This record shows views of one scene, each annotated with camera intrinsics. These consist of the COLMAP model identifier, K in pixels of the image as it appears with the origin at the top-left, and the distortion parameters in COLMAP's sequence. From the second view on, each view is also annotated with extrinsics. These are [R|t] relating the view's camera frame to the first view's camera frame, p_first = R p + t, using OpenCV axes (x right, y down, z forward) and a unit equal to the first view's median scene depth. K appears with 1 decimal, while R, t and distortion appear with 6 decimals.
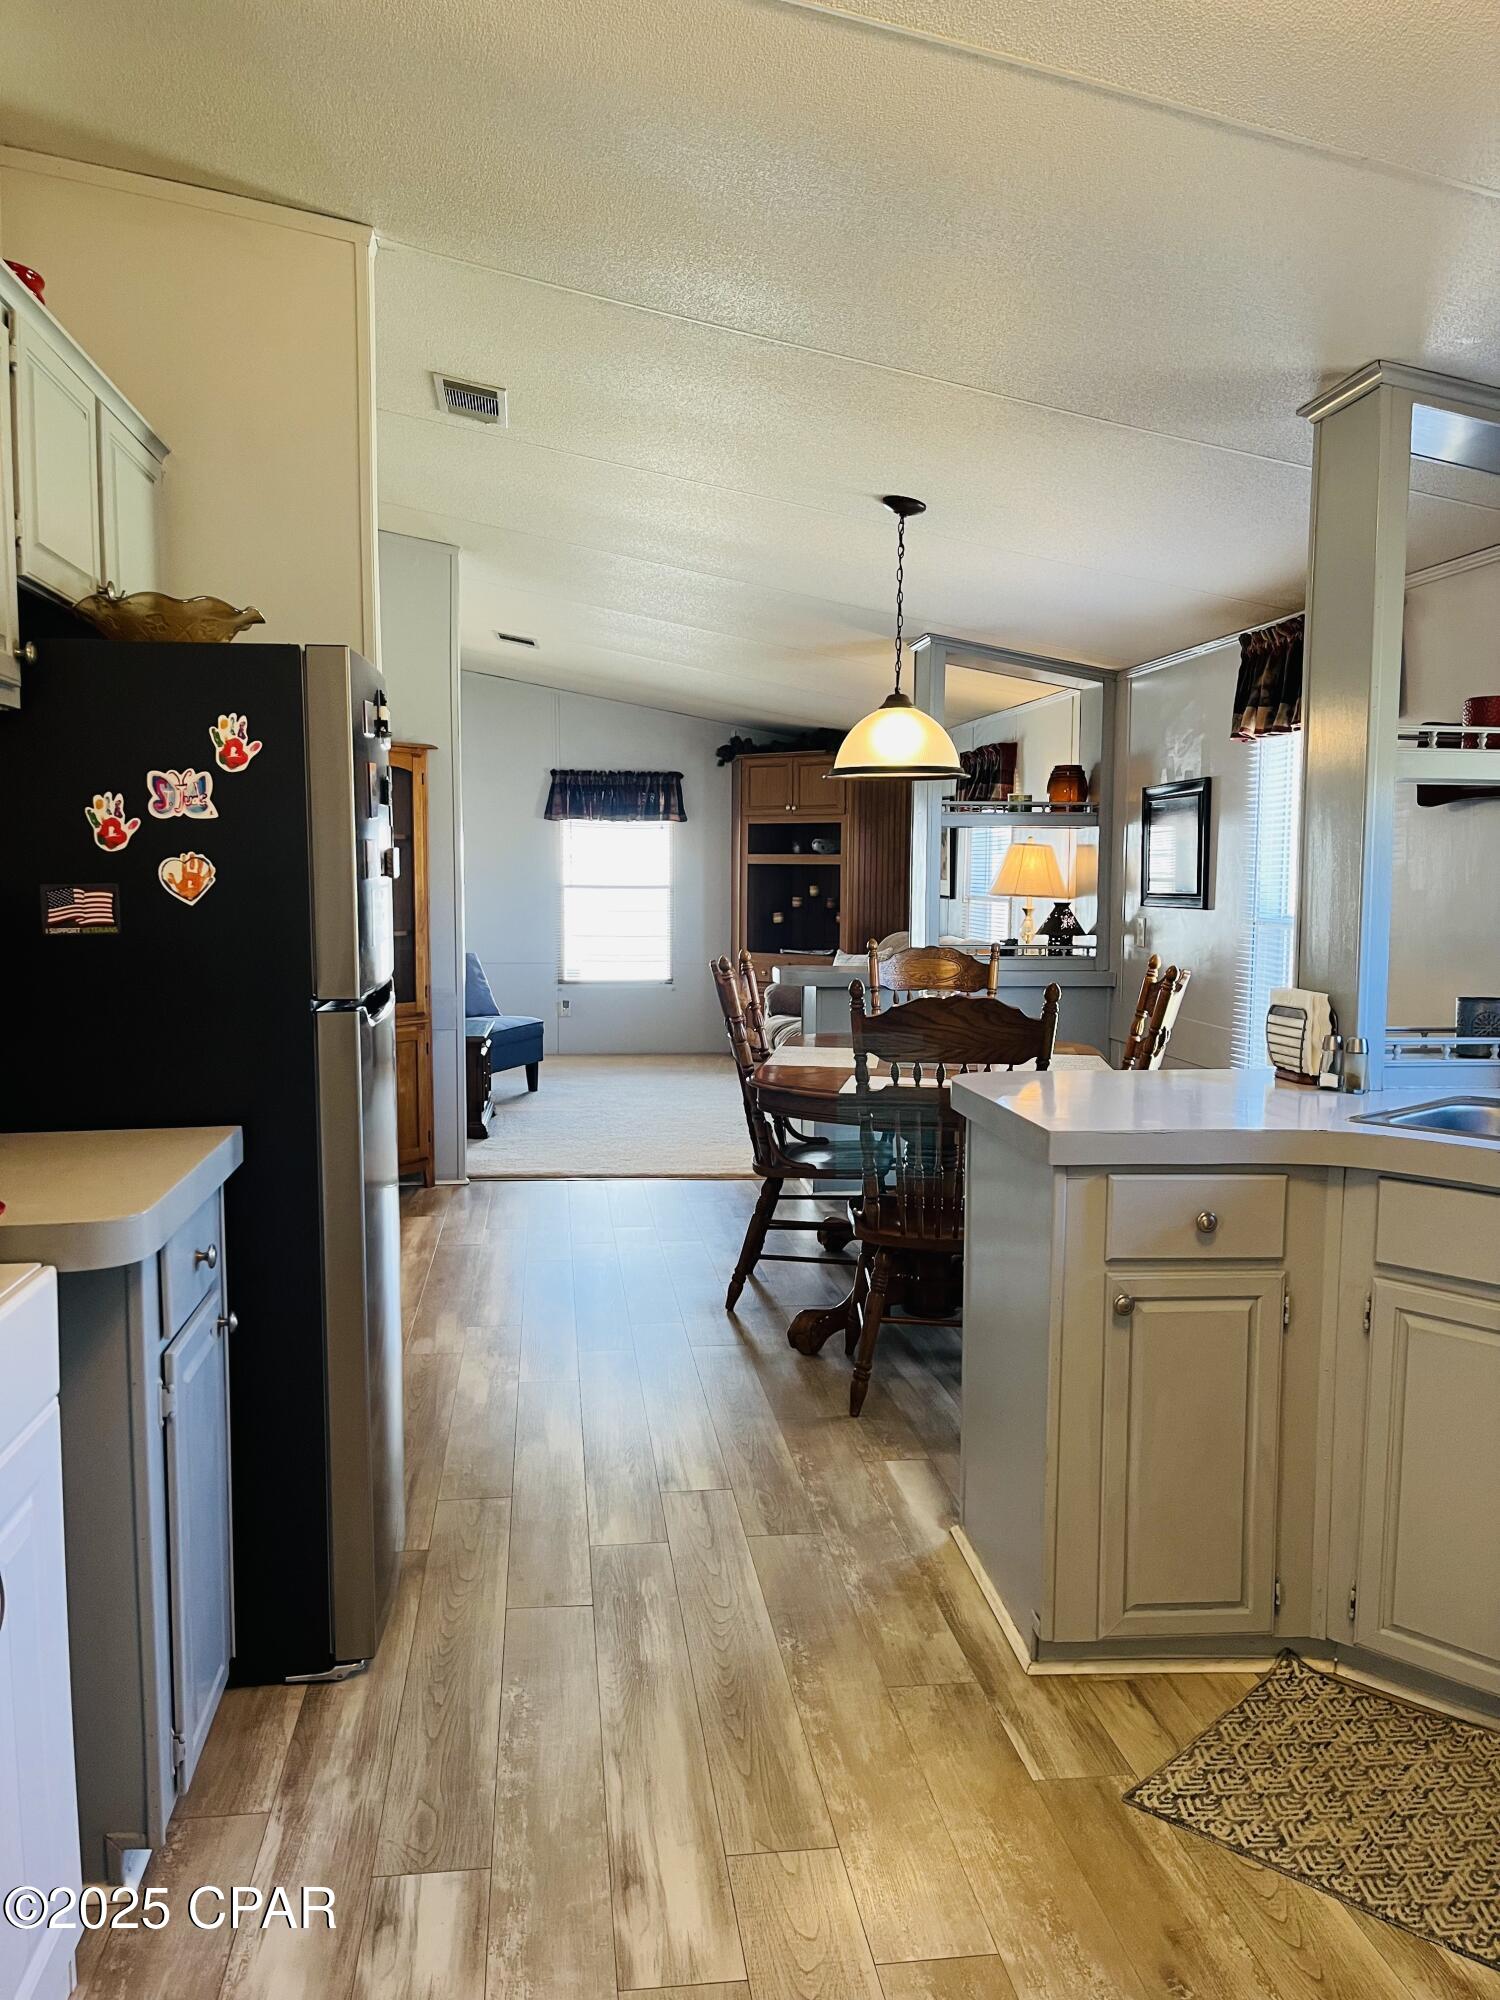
lens RADIAL K [[1499.1, 0, 748.5], [0, 1499.1, 1006.4], [0, 0, 1]] dist [0.086990, -0.110889]
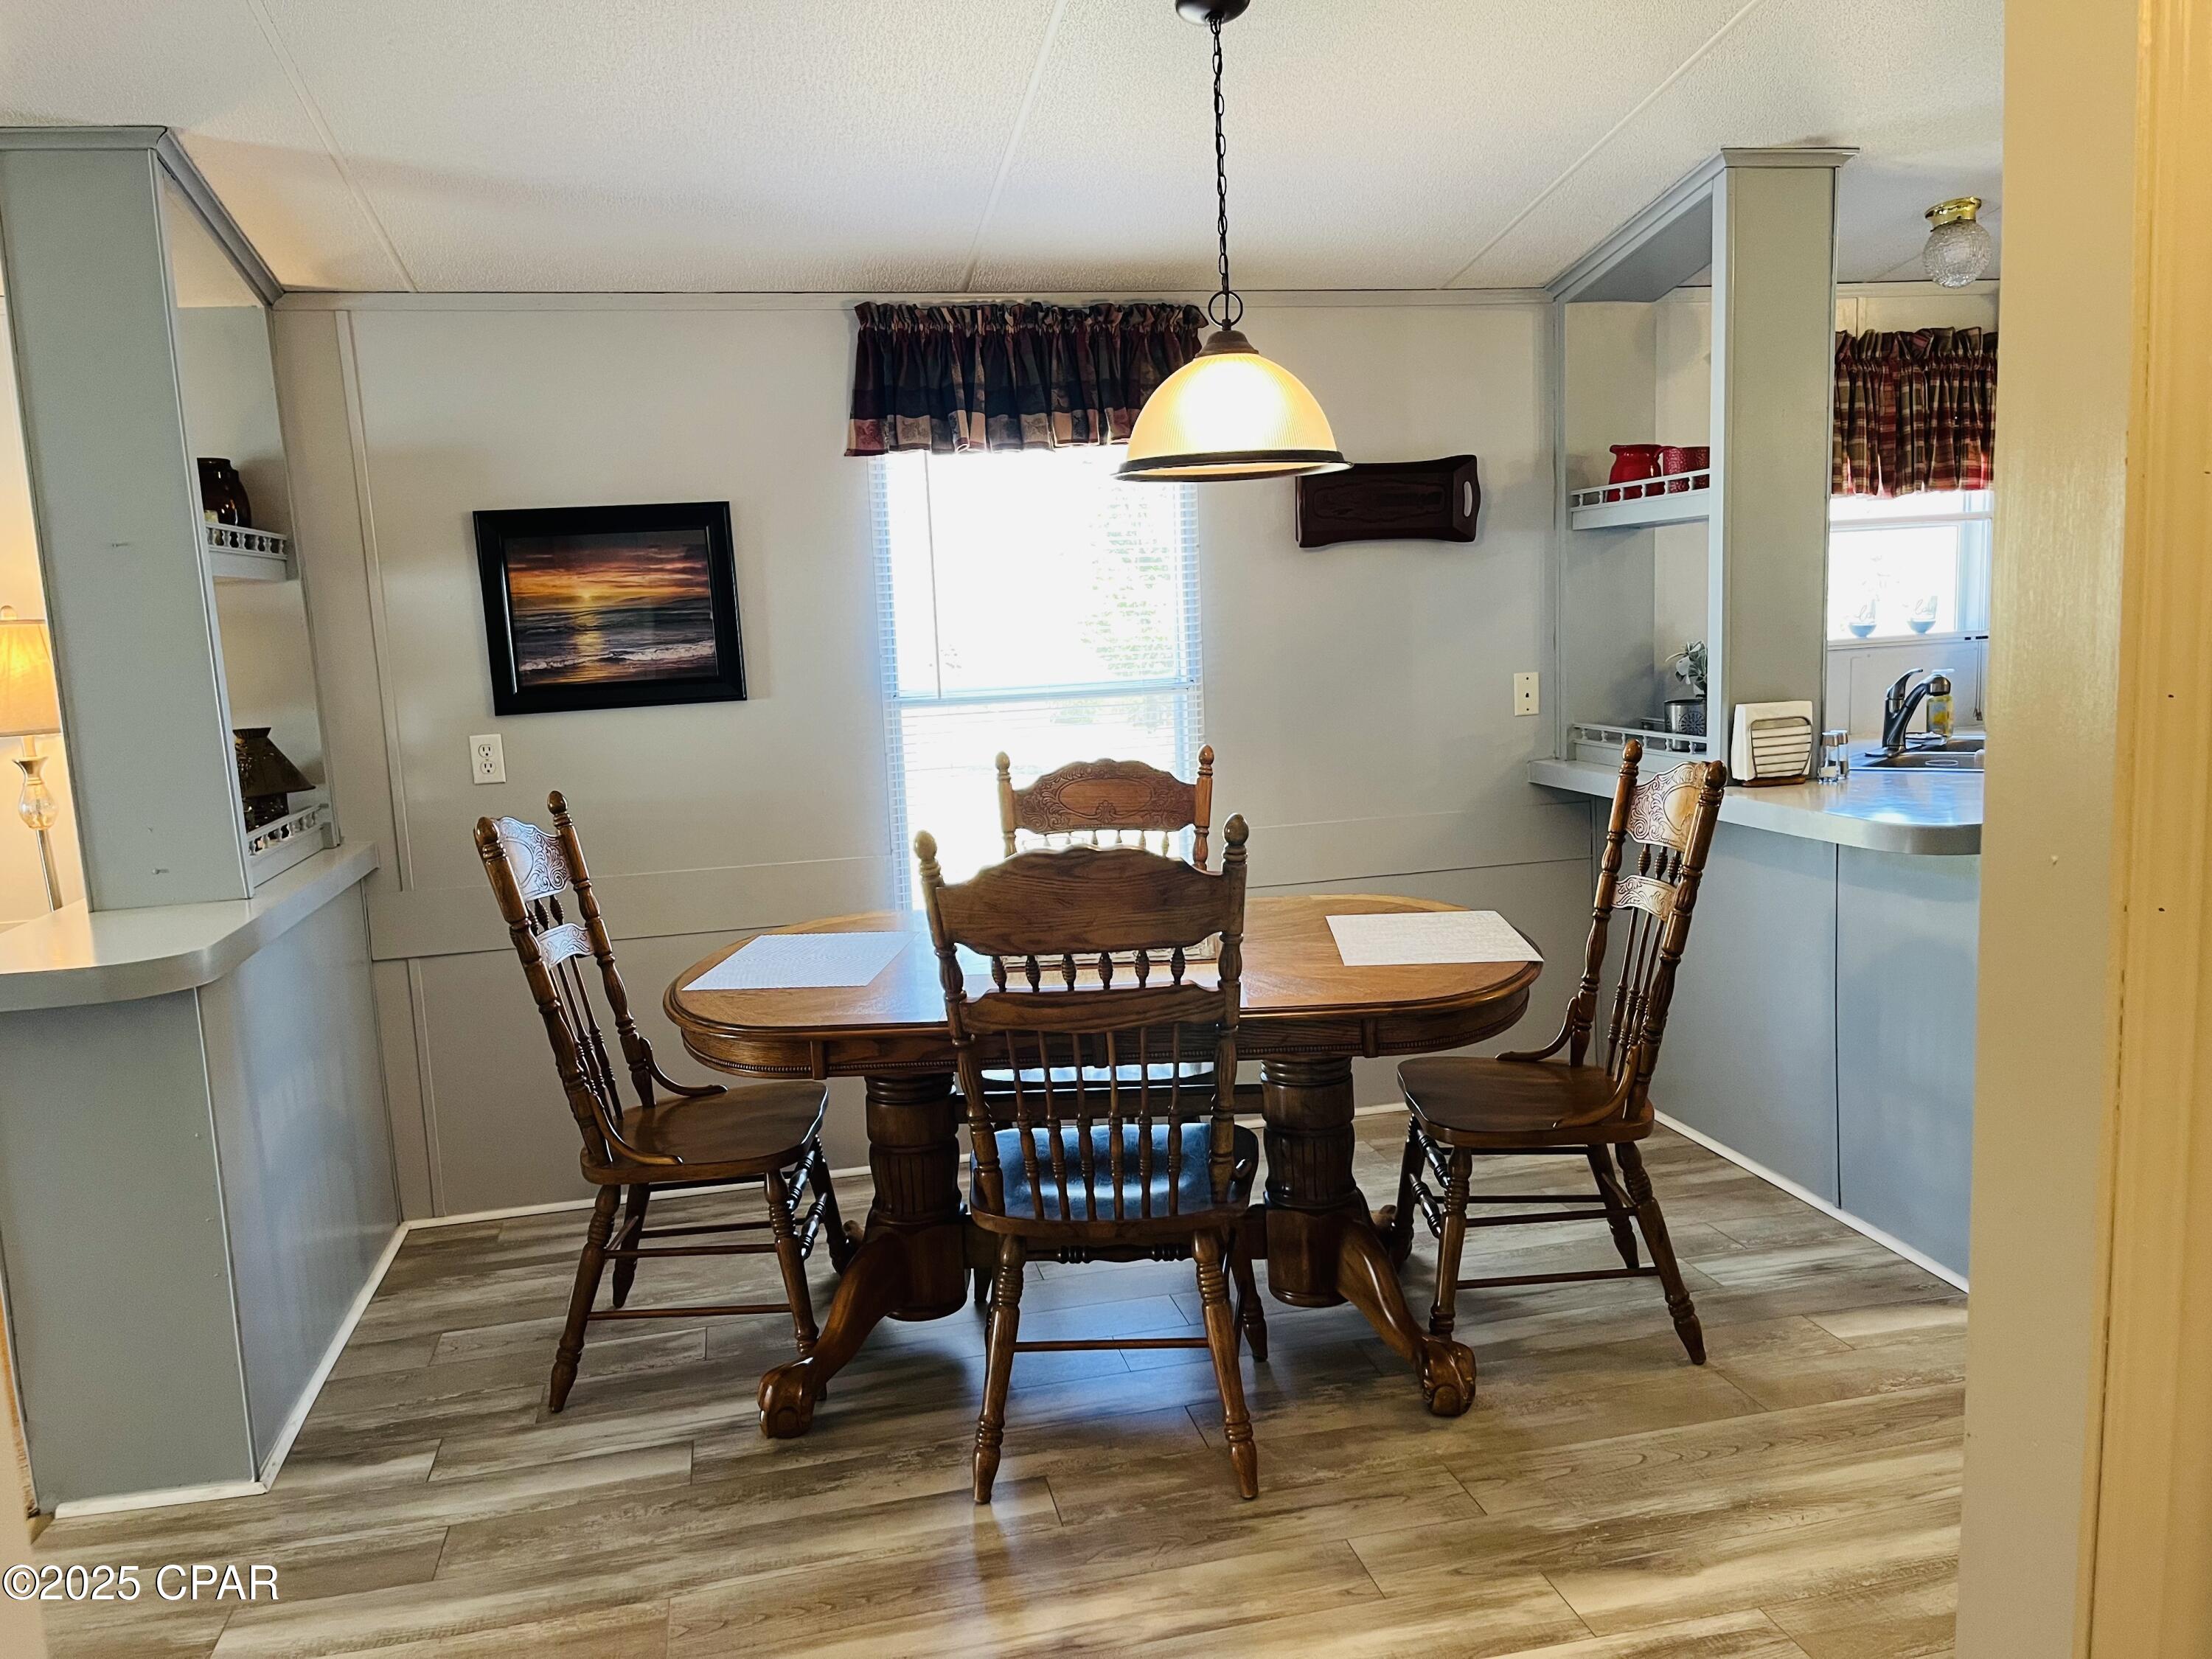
lens RADIAL K [[1658.0, 0, 1111.5], [0, 1658.0, 842.4], [0, 0, 1]] dist [0.086990, -0.110889]
pose [[-0.089284, -0.145386, 0.985338, -0.911722], [0.137072, 0.978082, 0.156736, -0.190298], [-0.986529, 0.149056, -0.067399, 1.784120]]
